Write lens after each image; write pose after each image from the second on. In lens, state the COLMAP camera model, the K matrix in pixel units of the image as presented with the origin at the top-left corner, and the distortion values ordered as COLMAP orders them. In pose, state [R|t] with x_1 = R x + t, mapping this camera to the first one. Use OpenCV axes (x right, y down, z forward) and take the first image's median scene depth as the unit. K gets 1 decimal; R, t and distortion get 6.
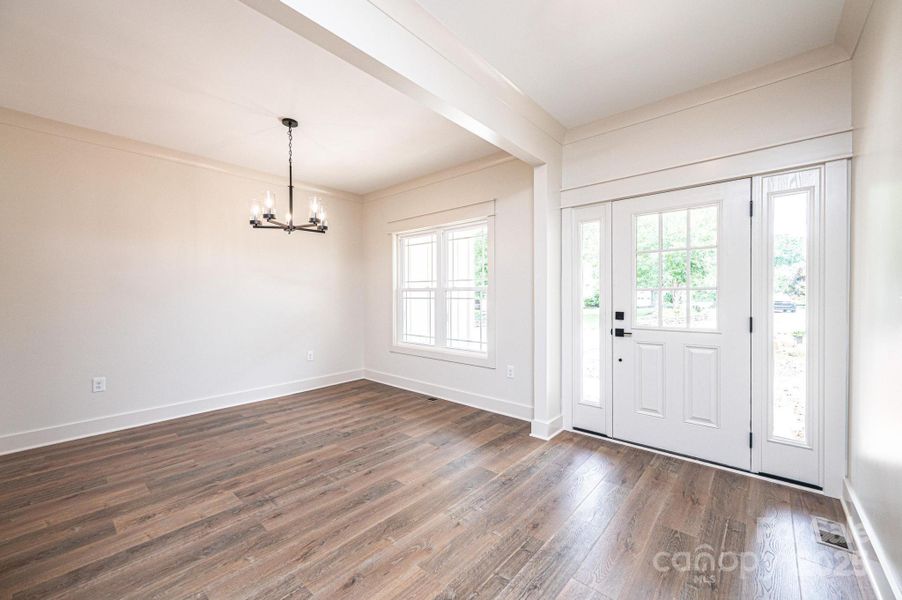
lens RADIAL K [[357.5, 0, 454.6], [0, 357.5, 298.2], [0, 0, 1]] dist [-0.000170, -0.000038]
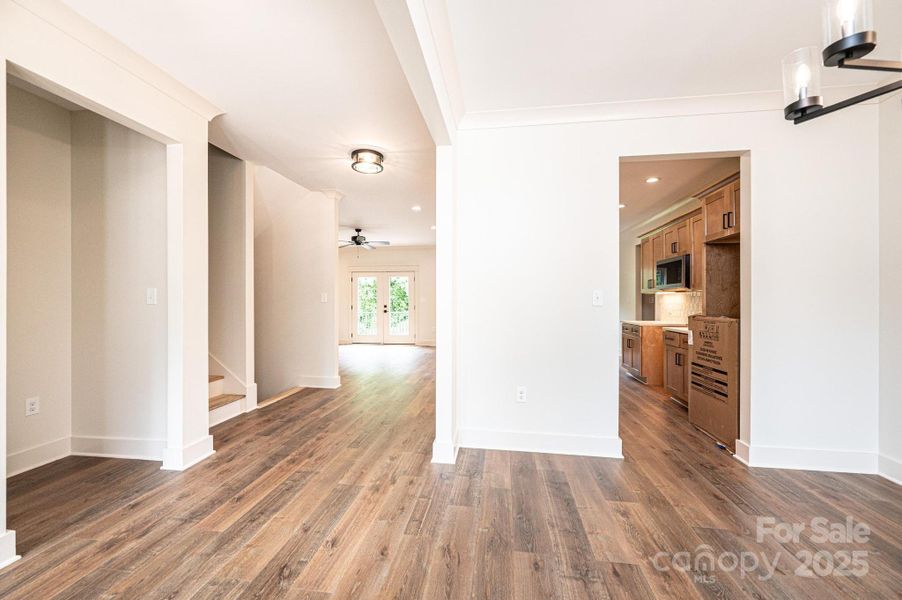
lens RADIAL K [[357.5, 0, 454.0], [0, 357.5, 300.0], [0, 0, 1]] dist [-0.000170, -0.000038]
pose [[-0.840508, 0.002690, -0.541793, 0.069194], [0.001298, 0.999995, 0.002950, -0.001420], [0.541798, 0.001776, -0.840507, 1.080549]]
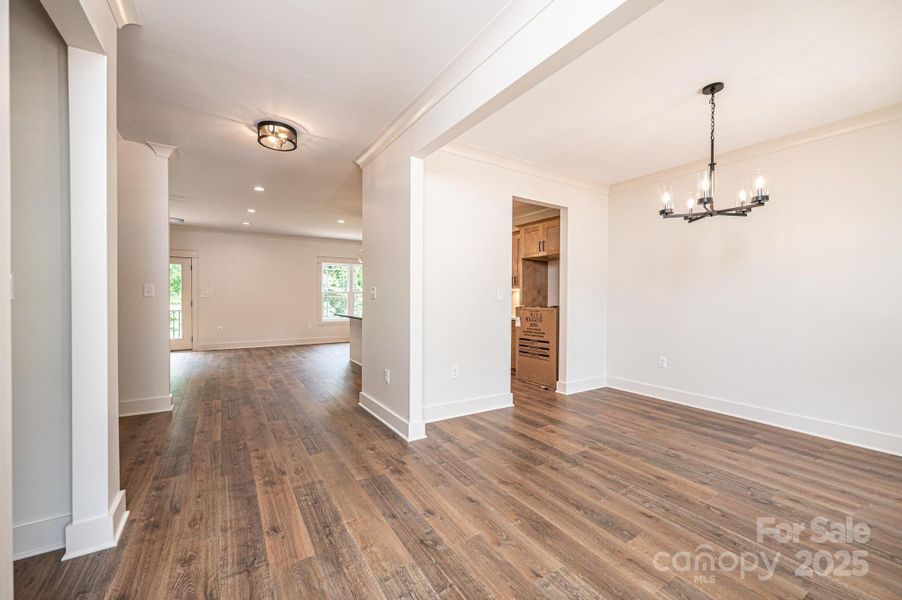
lens RADIAL K [[357.5, 0, 449.5], [0, 357.5, 300.9], [0, 0, 1]] dist [-0.000170, -0.000038]
pose [[-0.285377, 0.014095, -0.958312, 0.552897], [-0.008728, 0.999812, 0.017305, -0.001891], [0.958376, 0.013302, -0.285201, 0.681699]]
